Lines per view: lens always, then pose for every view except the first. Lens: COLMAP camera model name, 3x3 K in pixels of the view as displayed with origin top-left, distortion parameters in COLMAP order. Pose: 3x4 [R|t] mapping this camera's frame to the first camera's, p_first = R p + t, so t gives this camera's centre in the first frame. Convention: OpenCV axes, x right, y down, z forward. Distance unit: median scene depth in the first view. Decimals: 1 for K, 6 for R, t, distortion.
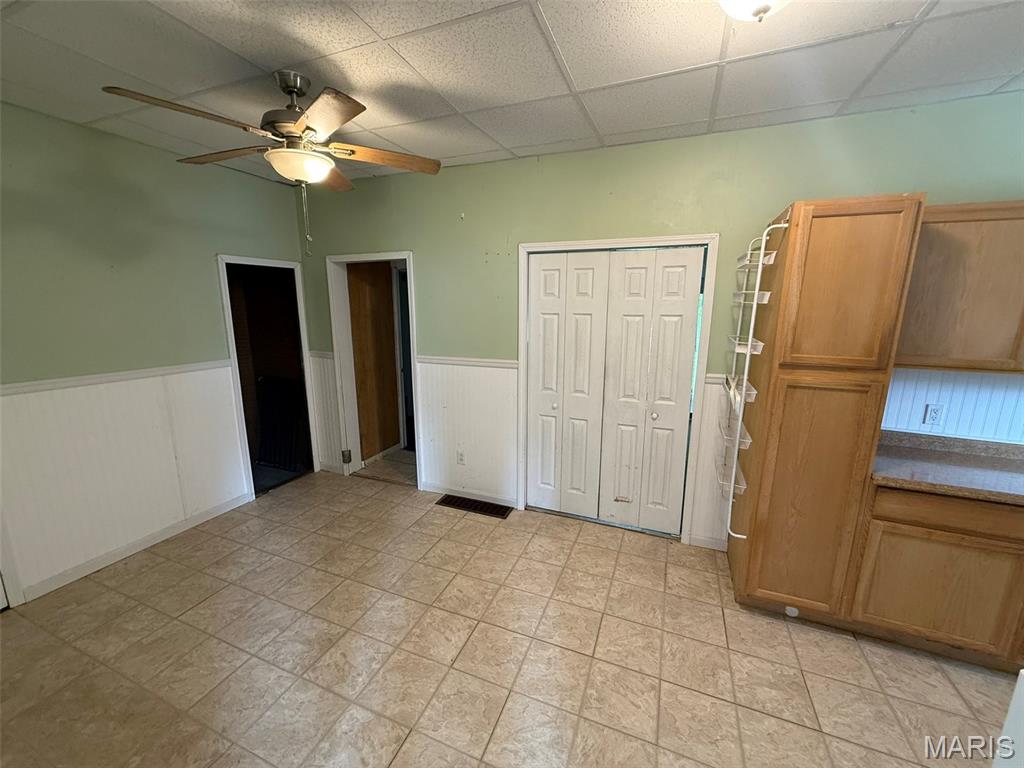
lens RADIAL K [[406.7, 0, 507.9], [0, 406.7, 383.9], [0, 0, 1]] dist [-0.000975, 0.000381]
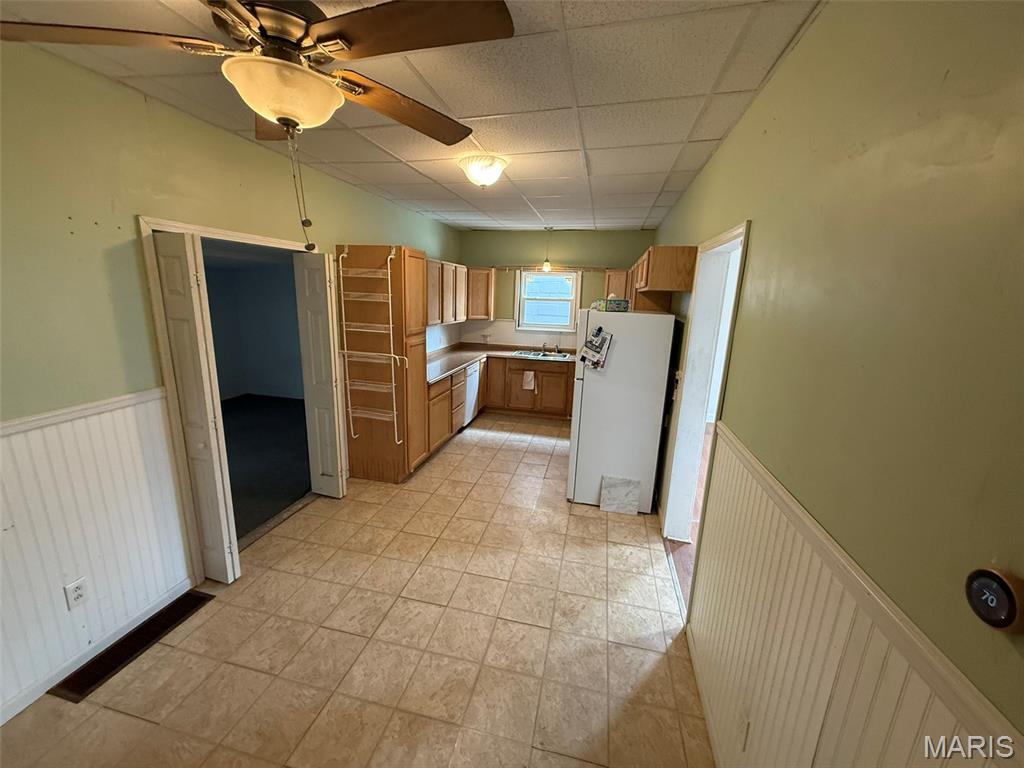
lens RADIAL K [[406.7, 0, 510.2], [0, 406.7, 384.7], [0, 0, 1]] dist [-0.000975, 0.000381]
pose [[-0.161093, -0.231115, 0.959497, -1.148400], [0.160785, 0.953061, 0.256560, -0.222941], [-0.973754, 0.195602, -0.116372, 0.785659]]
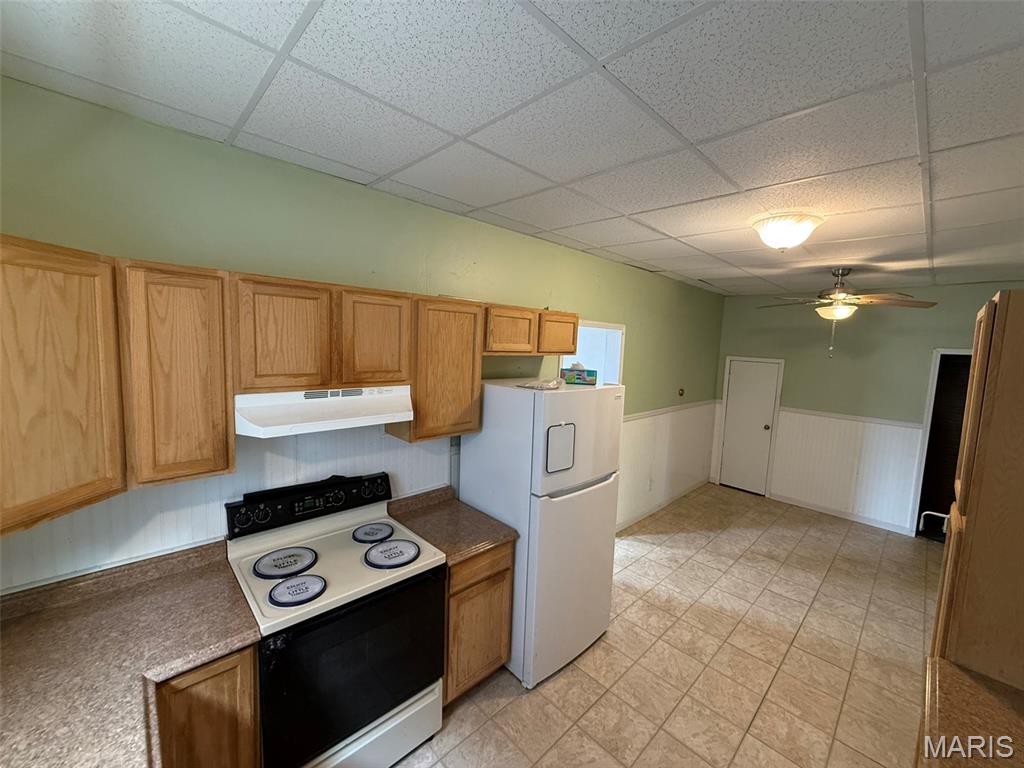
lens RADIAL K [[406.7, 0, 508.8], [0, 406.7, 384.2], [0, 0, 1]] dist [-0.000975, 0.000381]
pose [[-0.408827, 0.068870, -0.910010, 1.745011], [-0.217499, 0.961063, 0.170446, -0.192304], [0.886315, 0.267609, -0.377929, 0.432882]]
